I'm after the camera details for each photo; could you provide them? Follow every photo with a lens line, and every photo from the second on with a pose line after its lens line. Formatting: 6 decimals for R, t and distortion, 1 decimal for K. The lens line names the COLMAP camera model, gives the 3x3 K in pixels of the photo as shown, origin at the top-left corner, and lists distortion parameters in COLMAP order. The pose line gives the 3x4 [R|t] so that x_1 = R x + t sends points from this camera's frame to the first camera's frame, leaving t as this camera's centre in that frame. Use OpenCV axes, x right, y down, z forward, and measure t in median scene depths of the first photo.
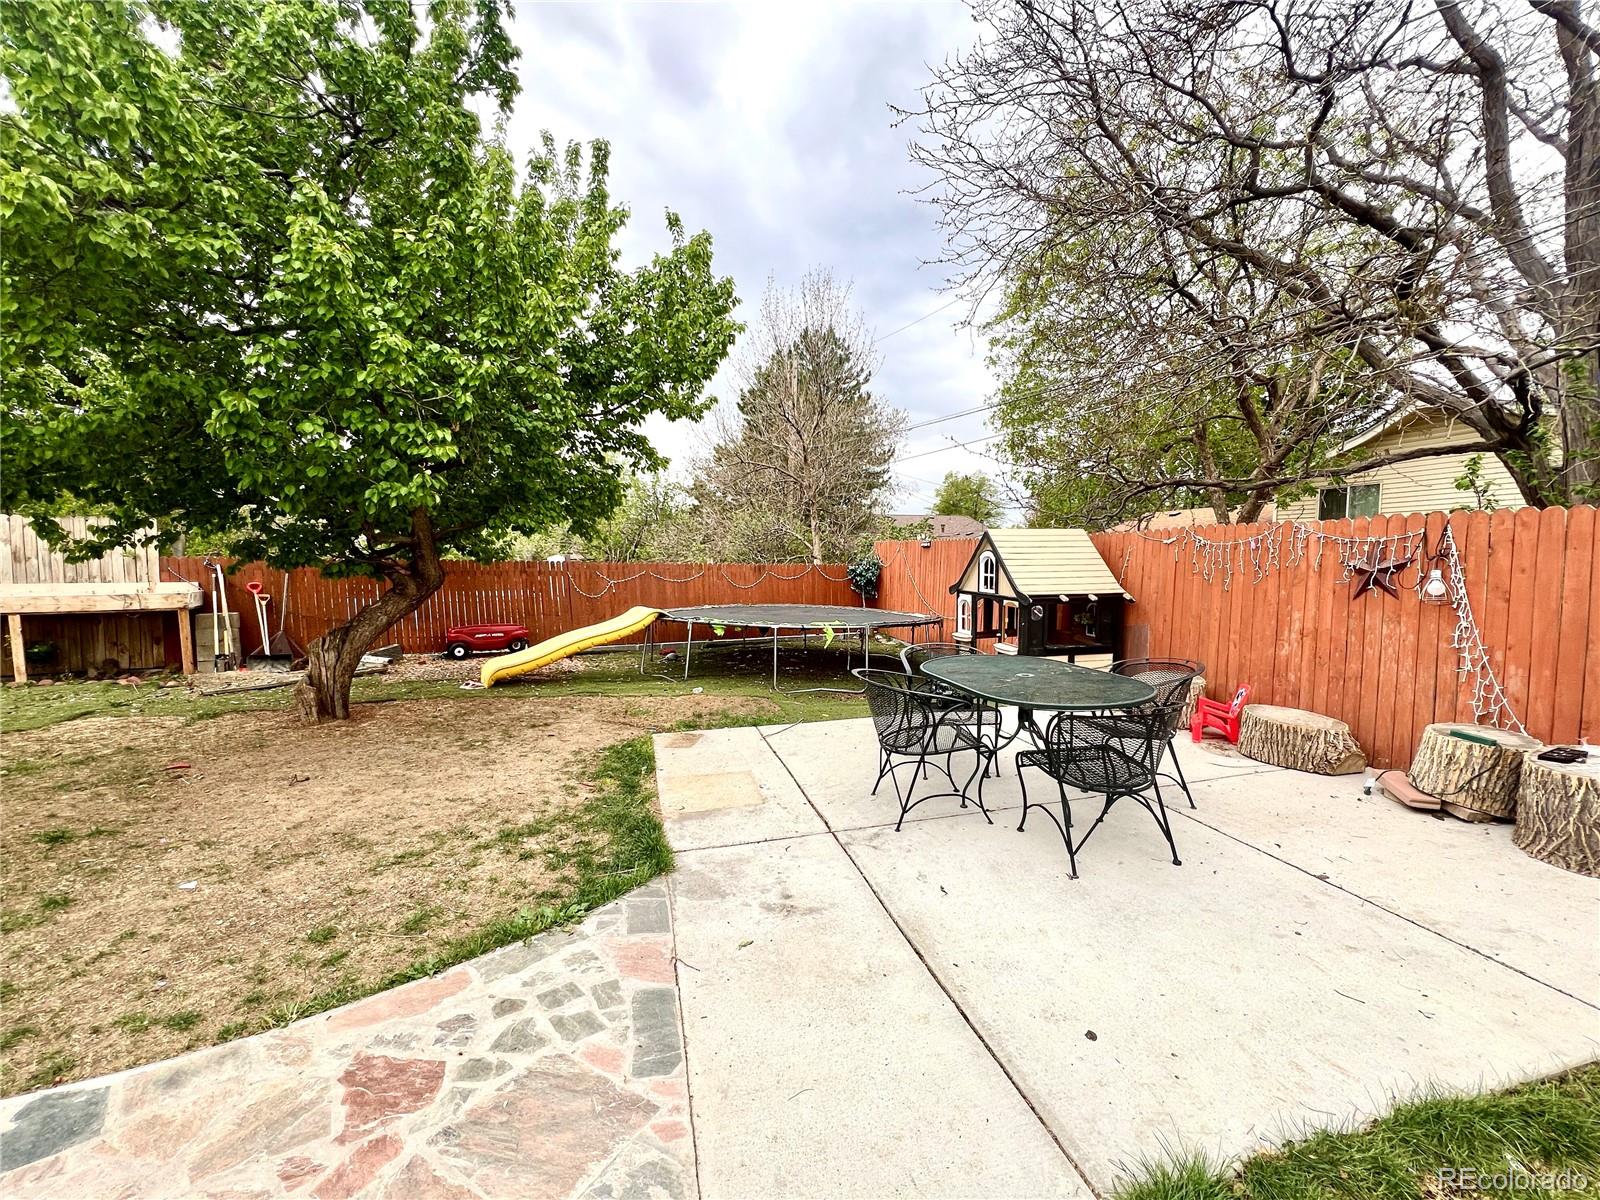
lens RADIAL K [[645.6, 0, 800.0], [0, 645.6, 600.0], [0, 0, 1]] dist [-0.000248, 0.000327]
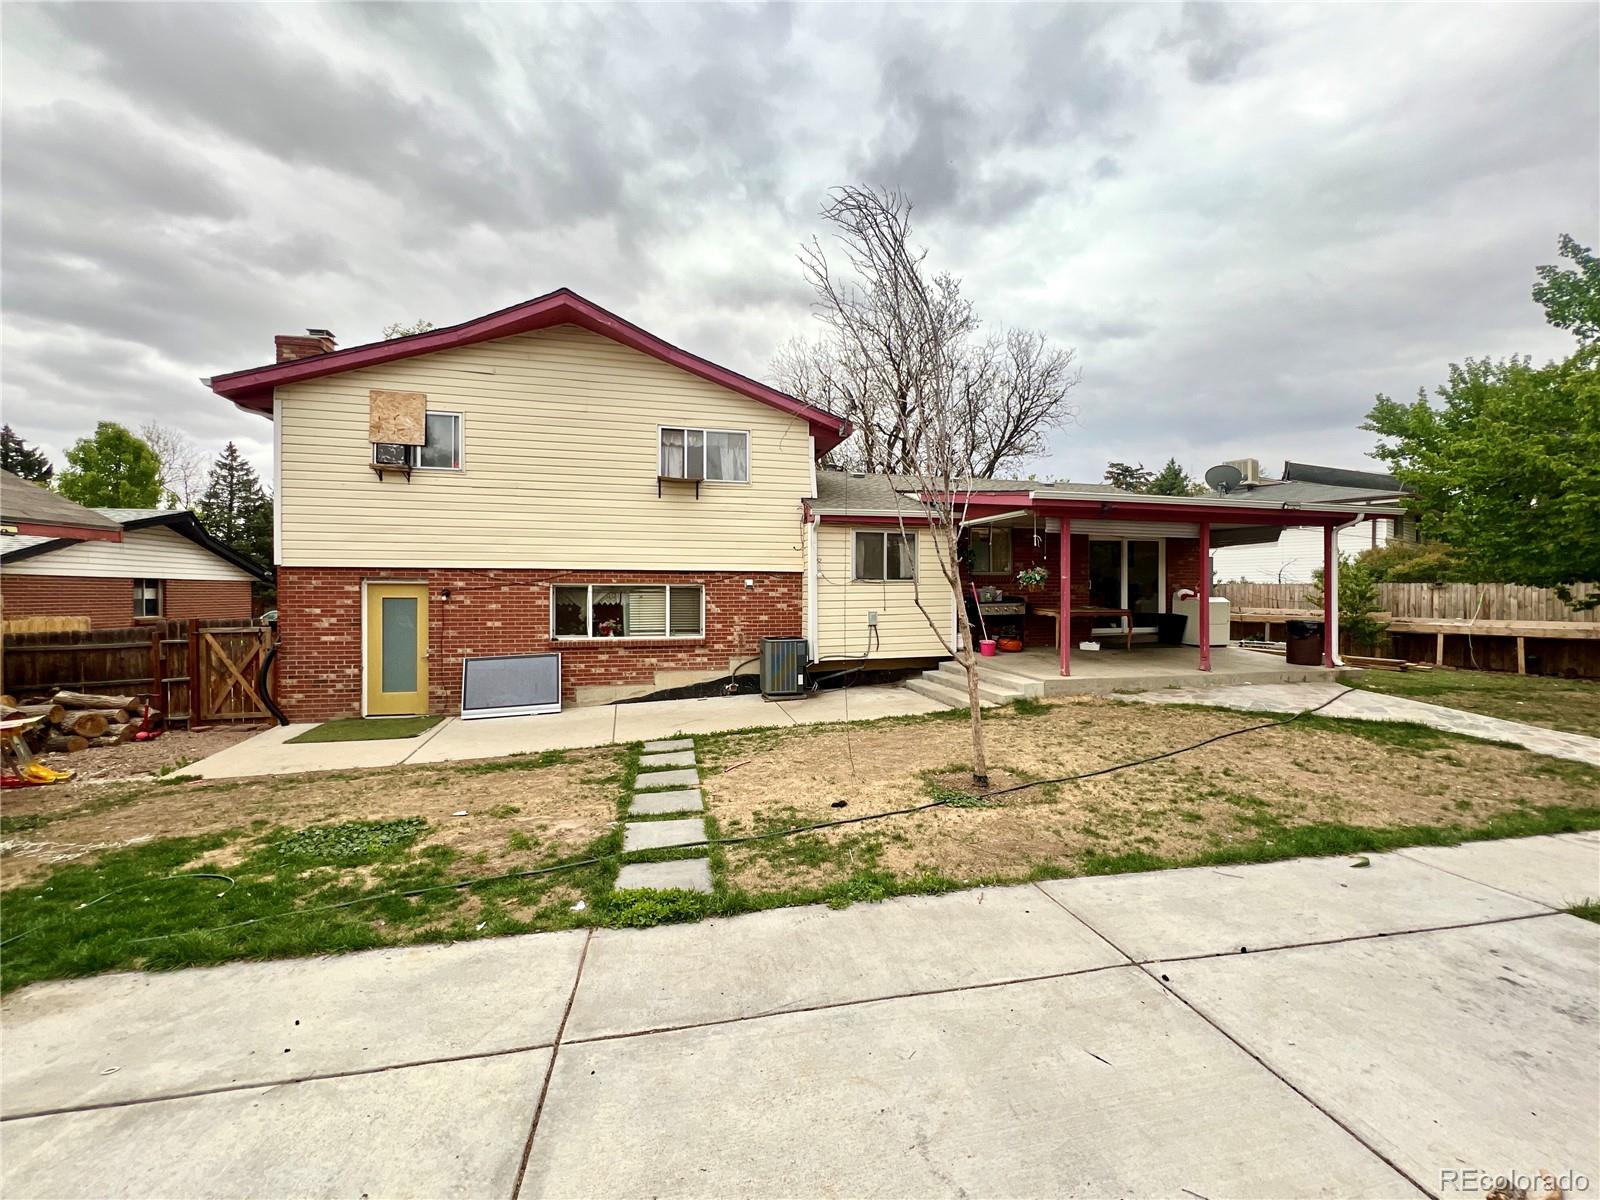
lens RADIAL K [[659.8, 0, 800.0], [0, 659.8, 600.0], [0, 0, 1]] dist [0.002619, 0.000155]
pose [[-0.061067, 0.006286, -0.998114, 1.682791], [-0.063775, 0.997912, 0.010187, 0.061801], [0.996094, 0.064276, -0.060539, -1.998241]]
